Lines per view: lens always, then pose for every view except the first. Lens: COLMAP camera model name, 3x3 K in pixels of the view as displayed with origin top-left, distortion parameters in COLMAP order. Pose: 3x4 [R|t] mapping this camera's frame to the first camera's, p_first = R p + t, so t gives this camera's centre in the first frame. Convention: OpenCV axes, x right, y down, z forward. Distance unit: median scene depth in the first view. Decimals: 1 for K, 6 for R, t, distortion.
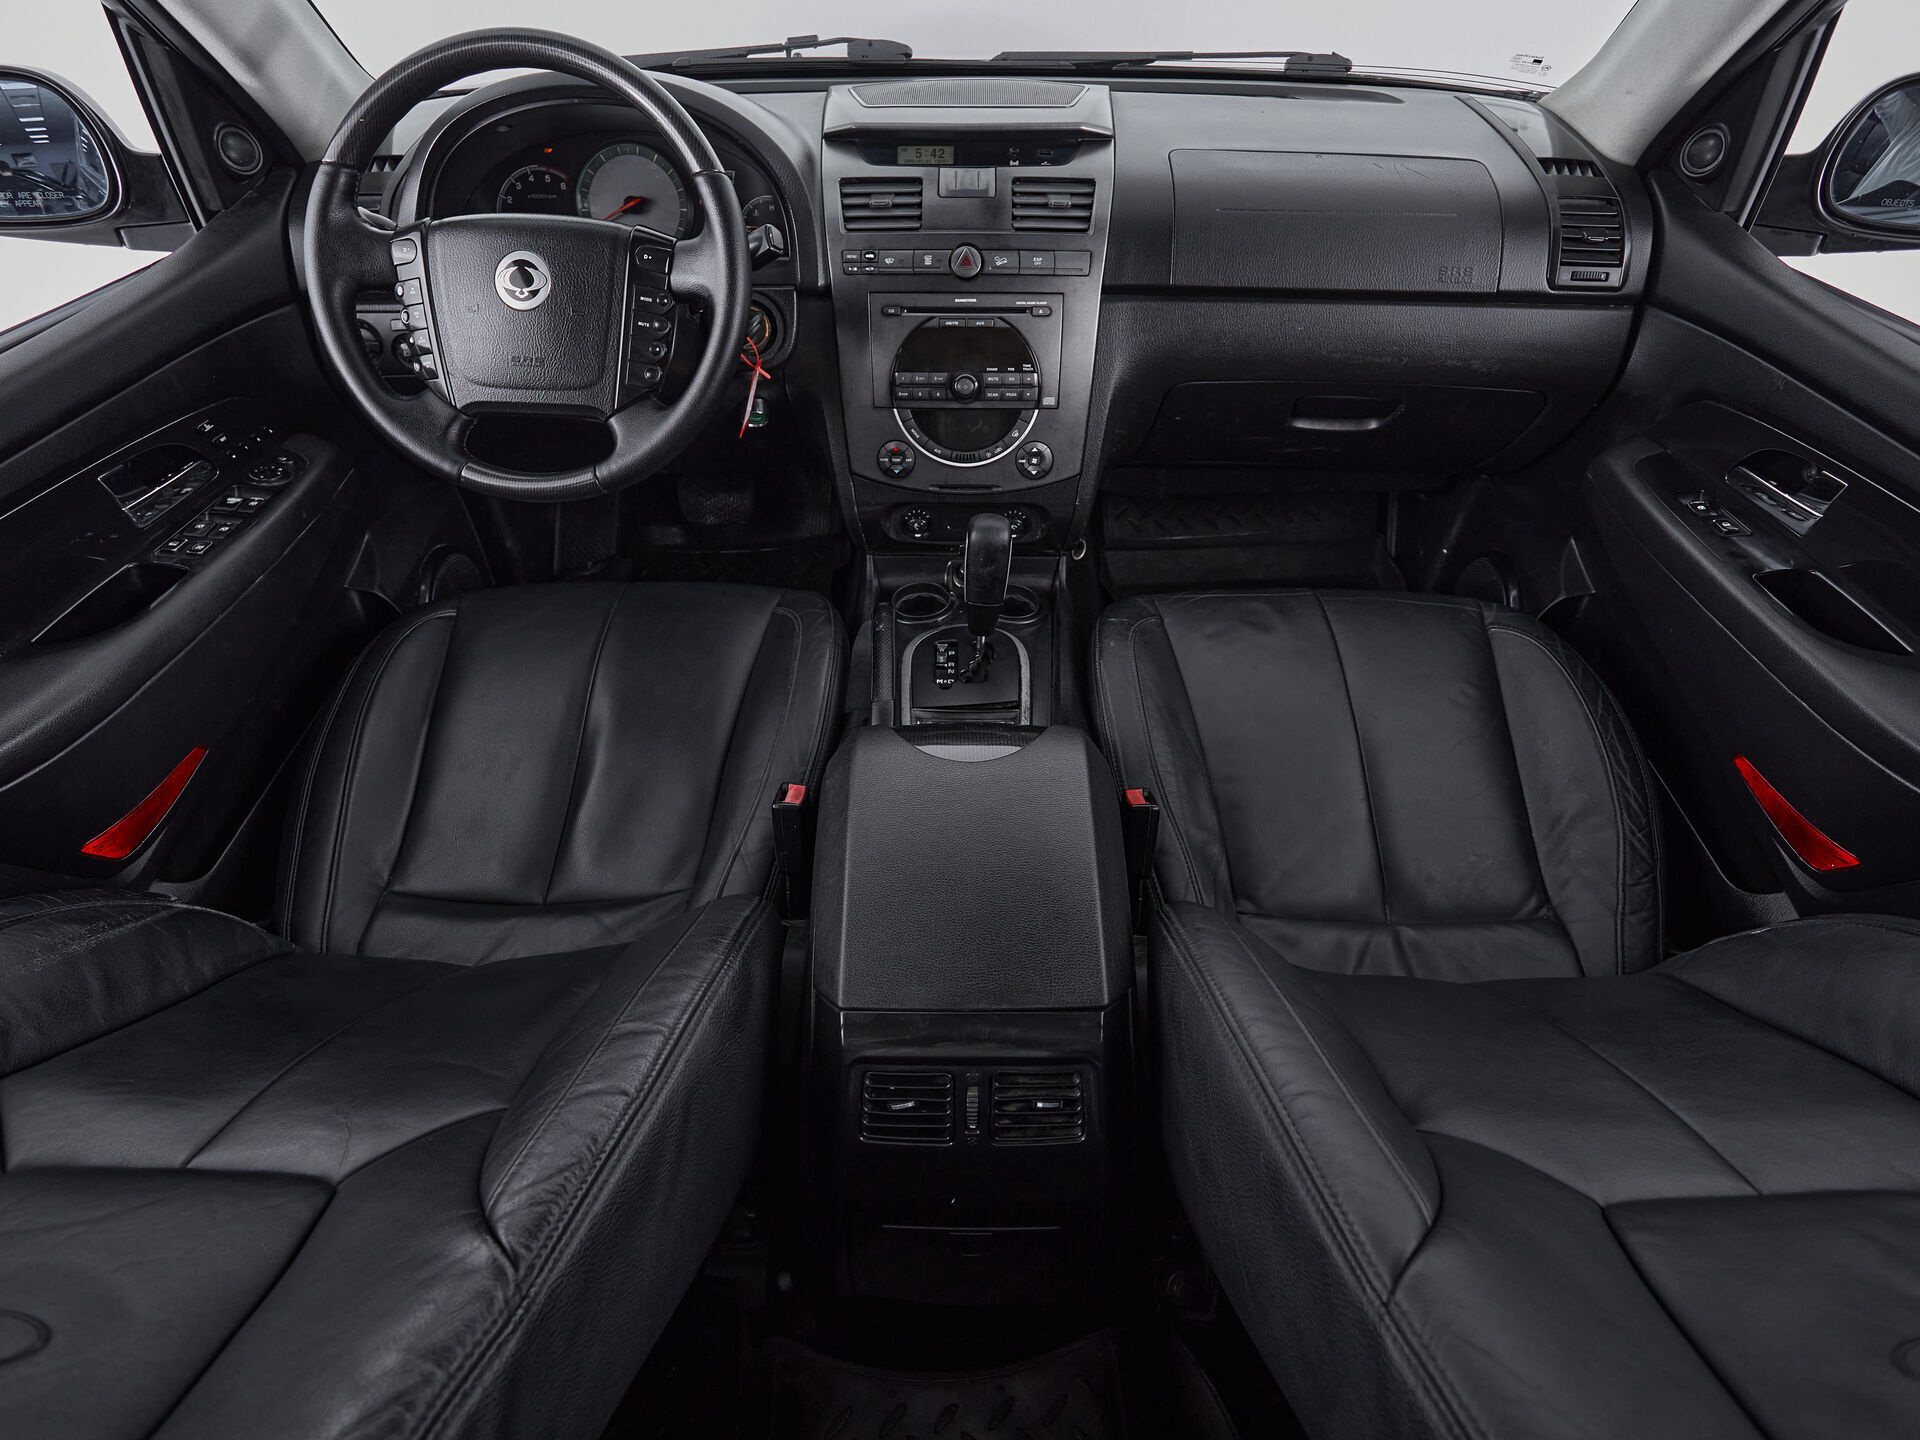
lens RADIAL K [[1018.7, 0, 960.0], [0, 1018.7, 720.0], [0, 0, 1]] dist [-0.002381, -0.002706]
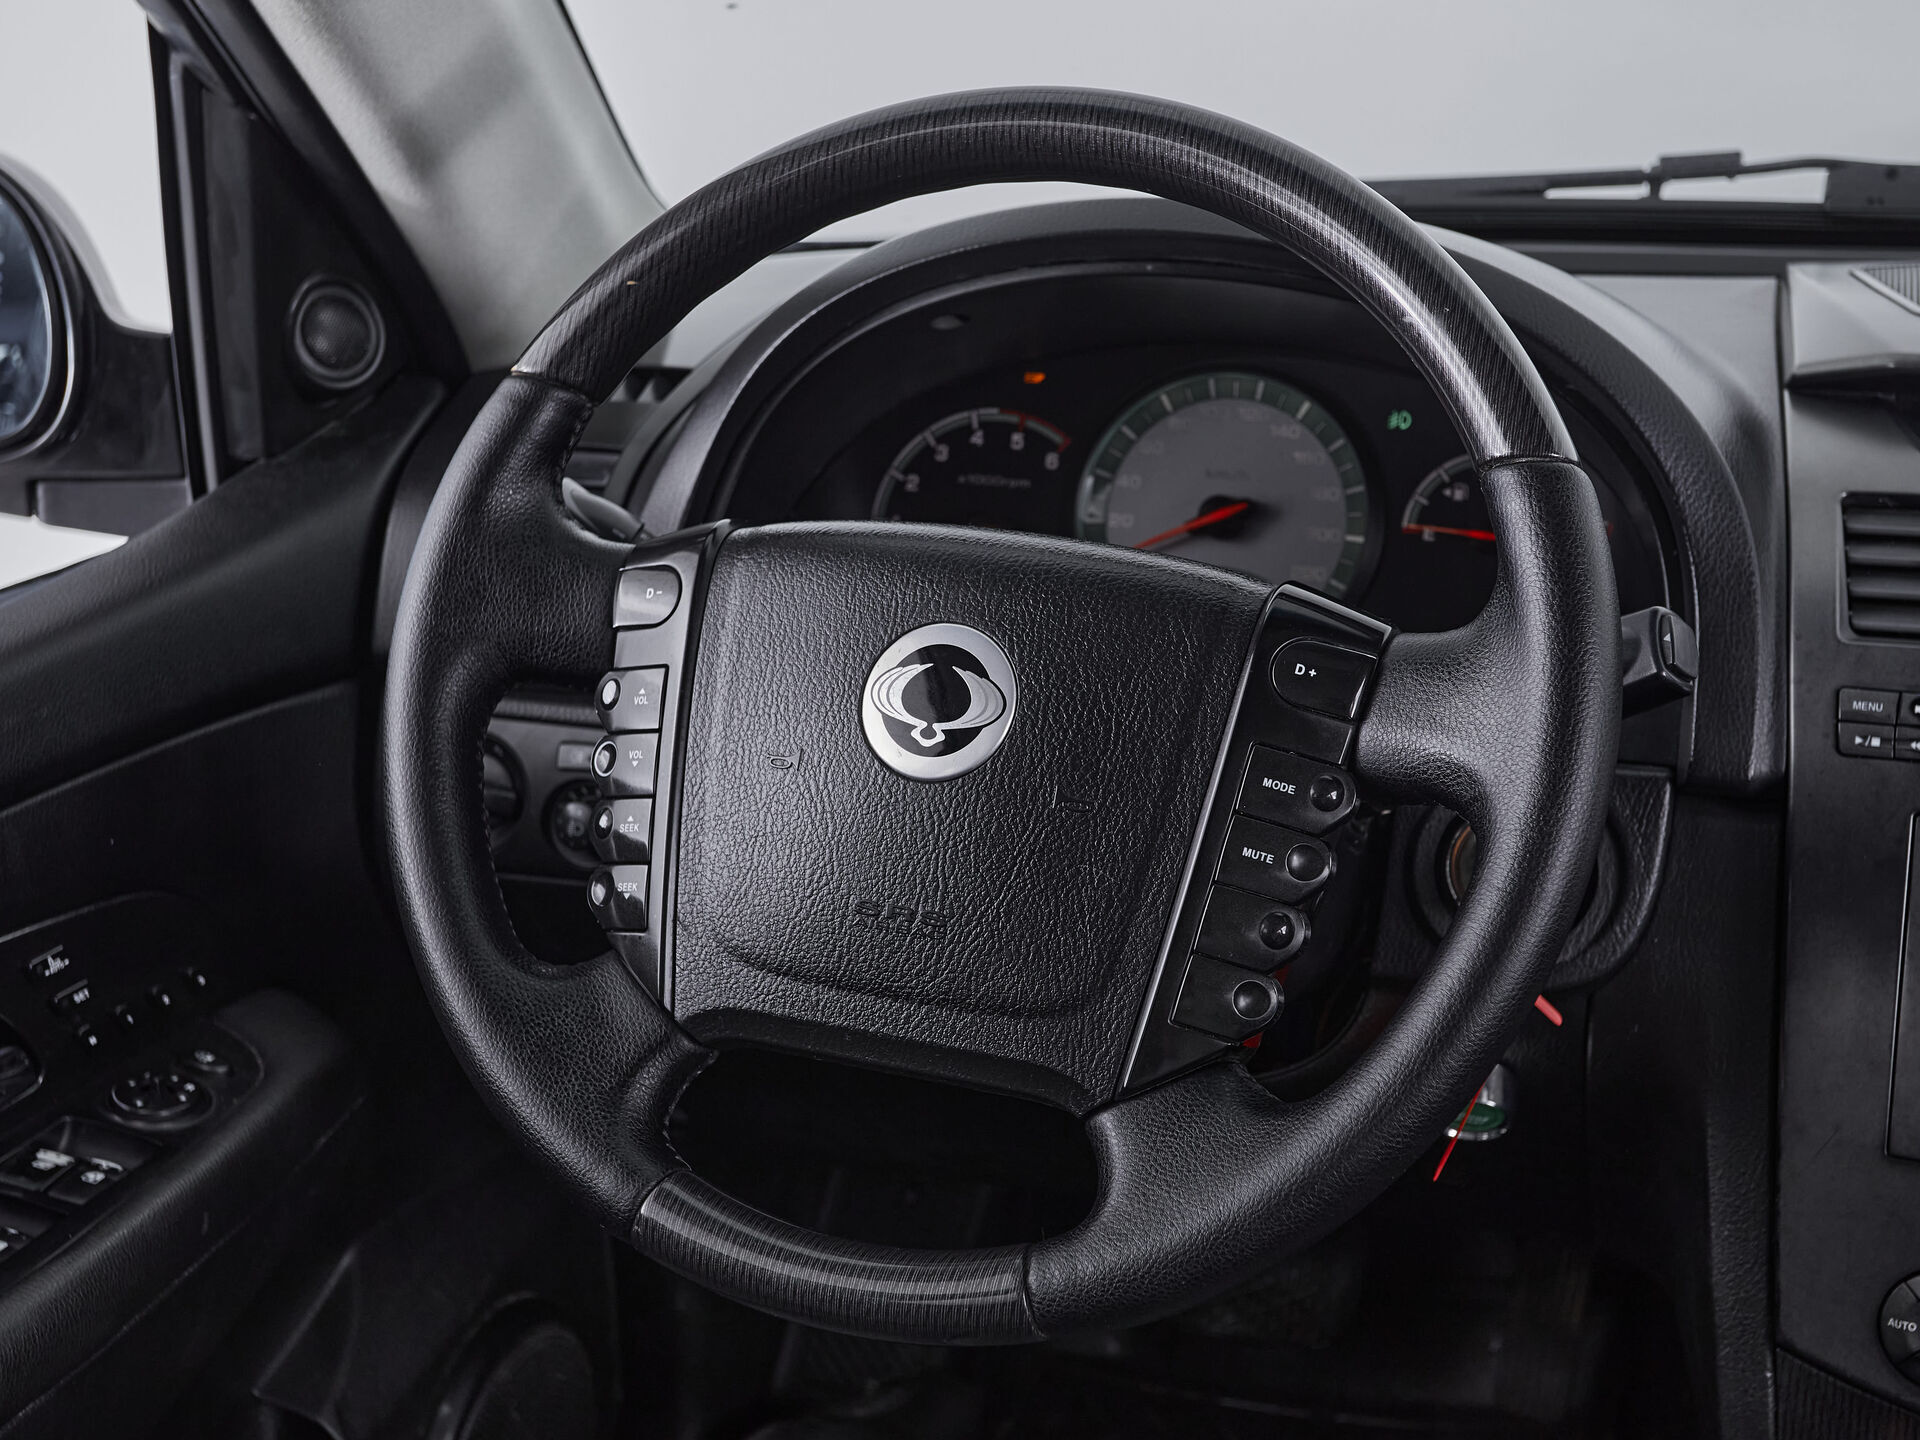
lens RADIAL K [[2464.5, 0, 944.5], [0, 2464.5, 722.0], [0, 0, 1]] dist [0.017093, 0.081918]
pose [[0.946148, 0.095030, -0.309474, -0.139662], [-0.203337, 0.918301, -0.339674, -0.117279], [0.251910, 0.384309, 0.888171, 0.214378]]
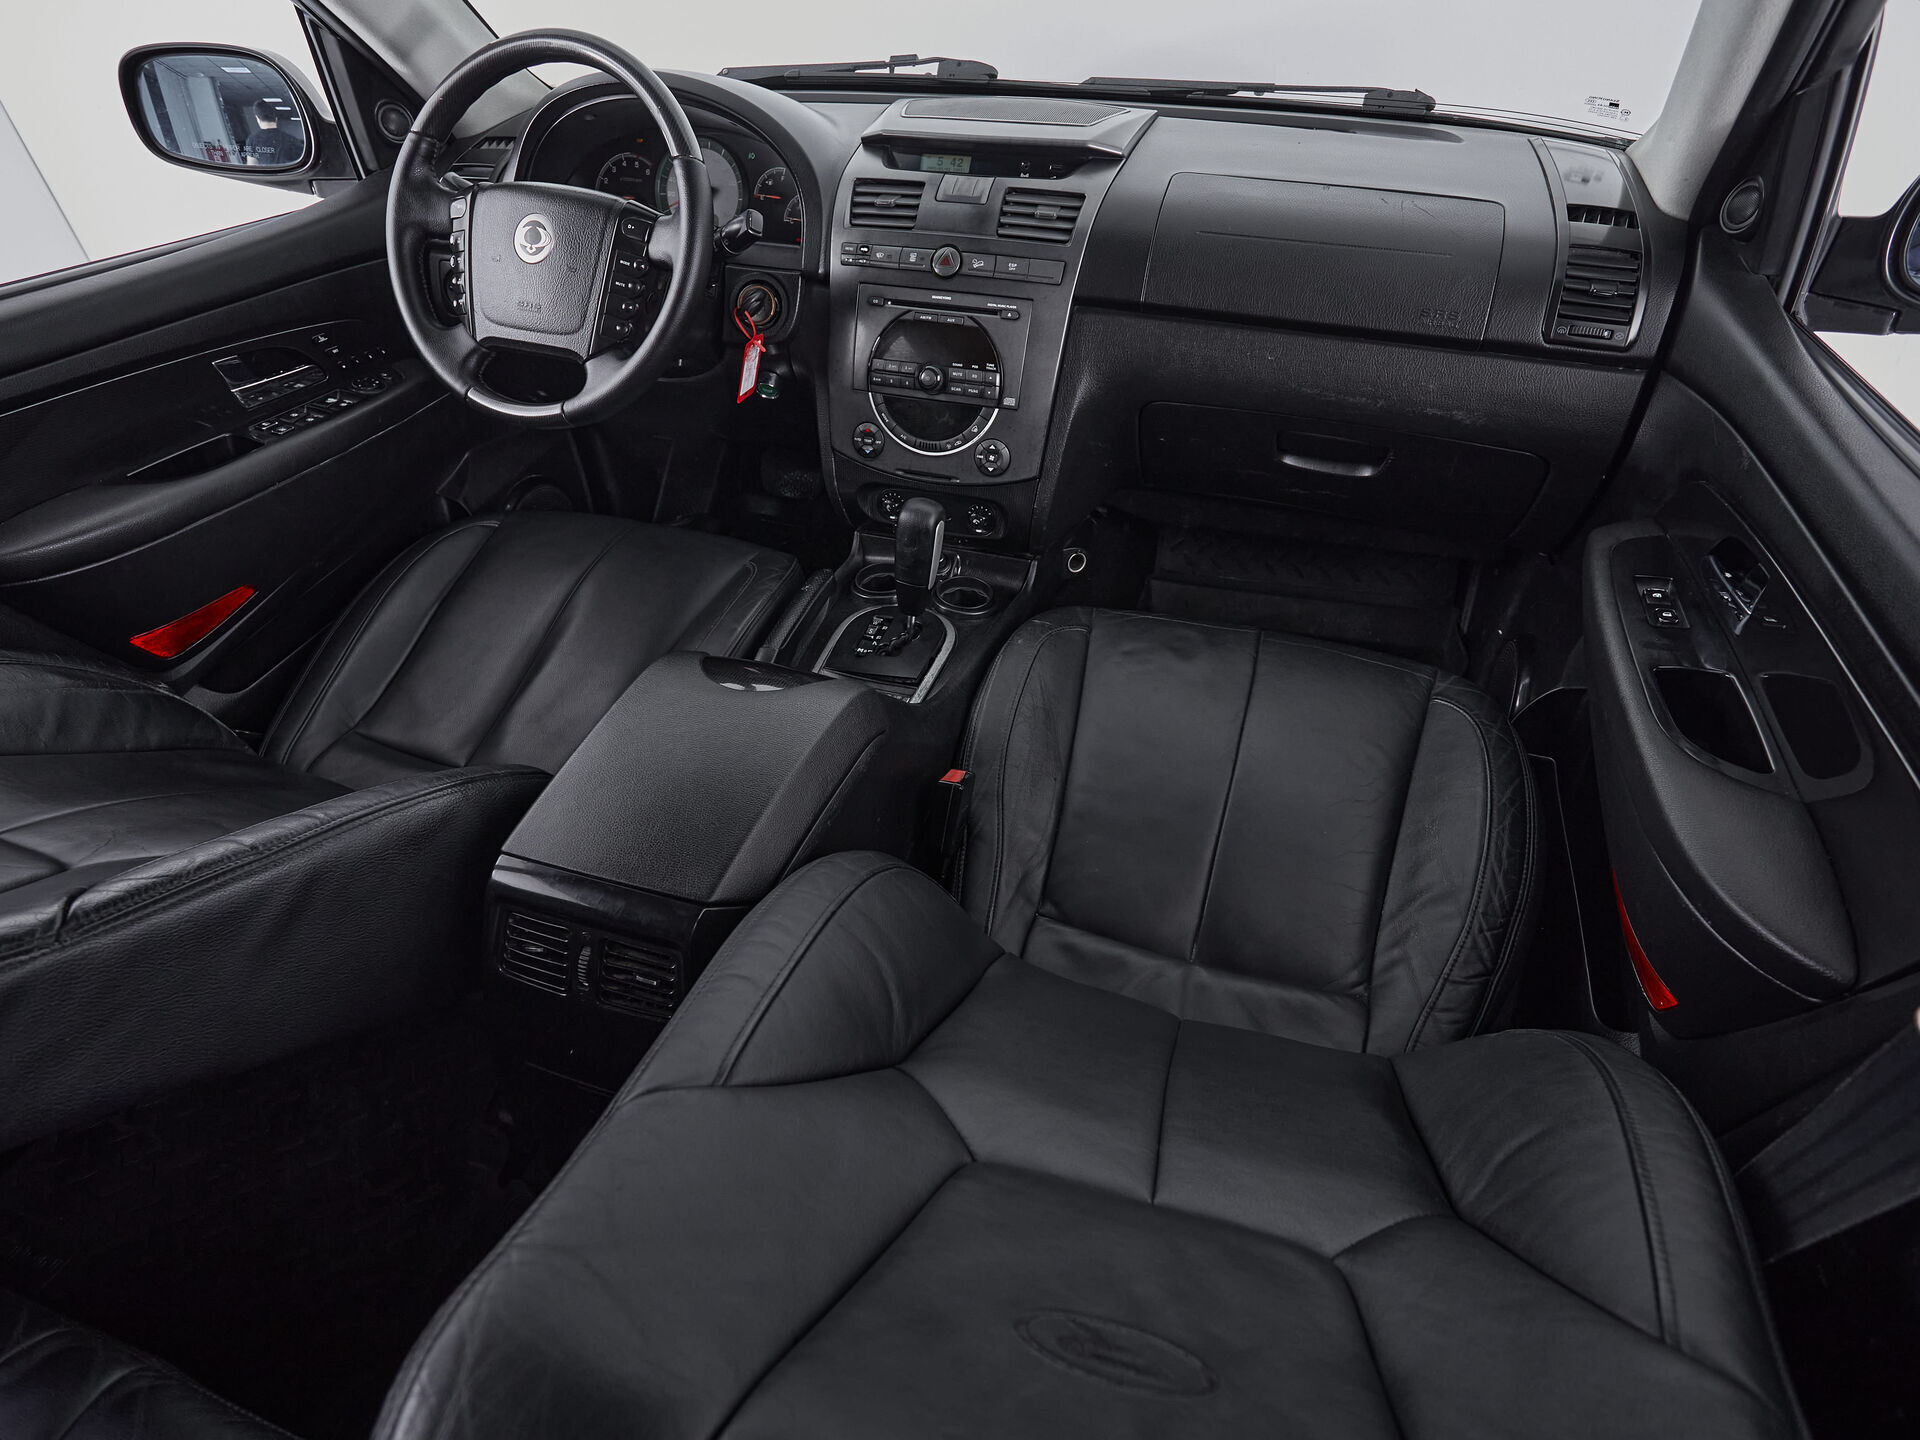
lens RADIAL K [[1042.9, 0, 960.0], [0, 1042.9, 720.0], [0, 0, 1]] dist [-0.001568, -0.001247]
pose [[0.952049, 0.187885, -0.241457, 0.365684], [-0.197563, 0.980155, -0.016290, 0.031187], [0.233605, 0.063212, 0.970275, -0.017553]]
